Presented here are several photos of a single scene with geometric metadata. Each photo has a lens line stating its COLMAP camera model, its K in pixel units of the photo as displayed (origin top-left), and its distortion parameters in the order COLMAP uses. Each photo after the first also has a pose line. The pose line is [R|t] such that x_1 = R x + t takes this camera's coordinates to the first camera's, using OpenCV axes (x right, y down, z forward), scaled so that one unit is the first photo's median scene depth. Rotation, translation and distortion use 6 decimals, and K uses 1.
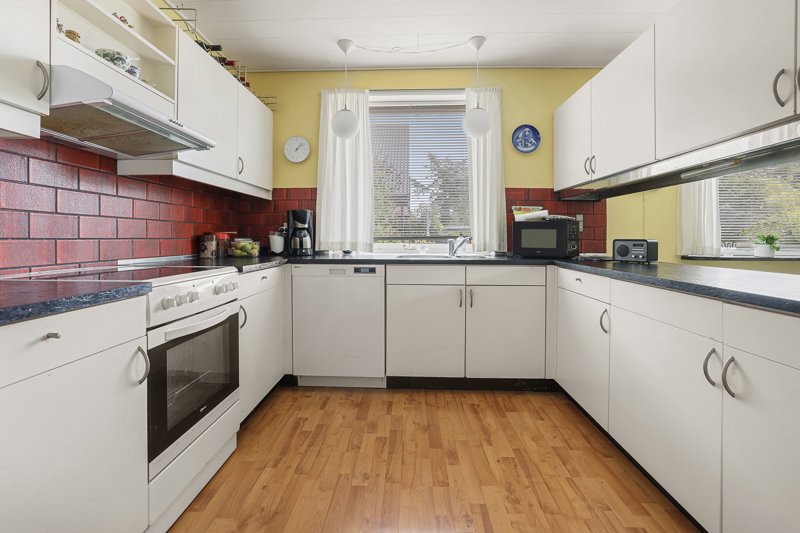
lens RADIAL K [[365.7, 0, 401.4], [0, 365.7, 238.2], [0, 0, 1]] dist [-0.038791, 0.016510]
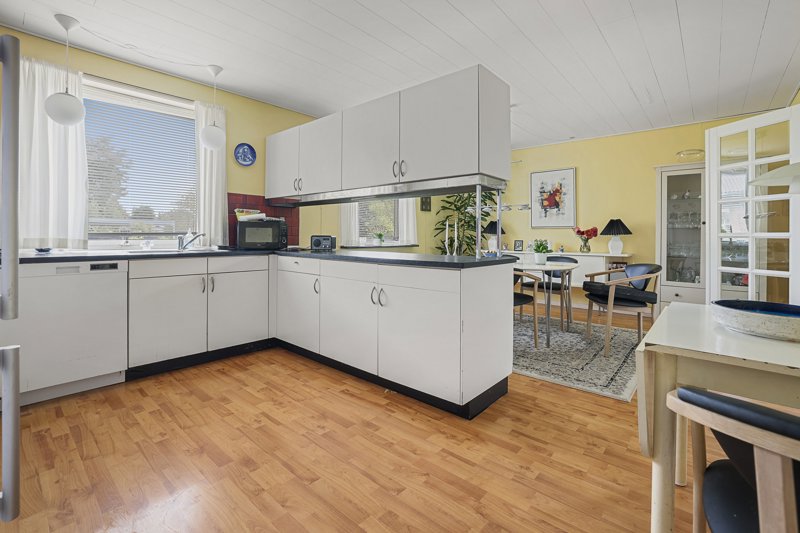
lens RADIAL K [[365.7, 0, 401.4], [0, 365.7, 238.2], [0, 0, 1]] dist [-0.038791, 0.016510]
pose [[0.625454, -0.004229, 0.780250, -0.350641], [-0.004620, 0.999948, 0.009123, -0.001599], [-0.780248, -0.009311, 0.625402, -0.235029]]
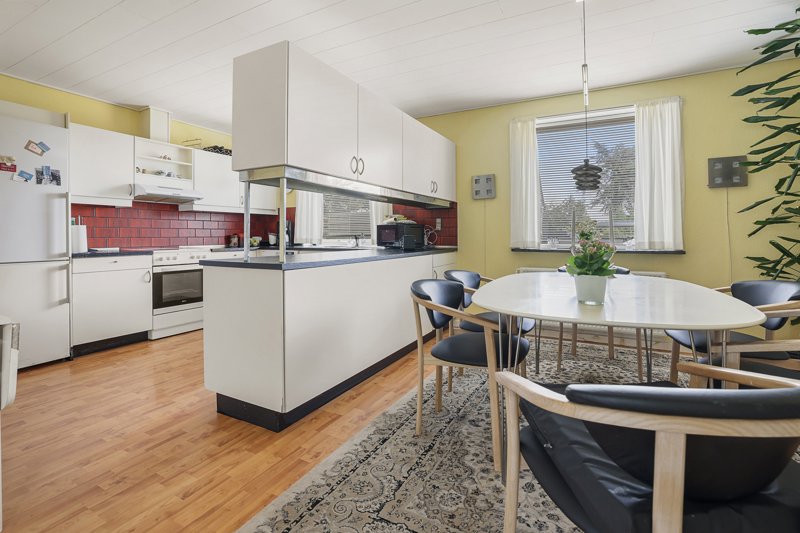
lens RADIAL K [[365.7, 0, 401.4], [0, 365.7, 238.2], [0, 0, 1]] dist [-0.038791, 0.016510]
pose [[0.903968, -0.003537, -0.427585, 1.275144], [0.007767, 0.999937, 0.008148, -0.000573], [0.427529, -0.010686, 0.903939, -0.447726]]
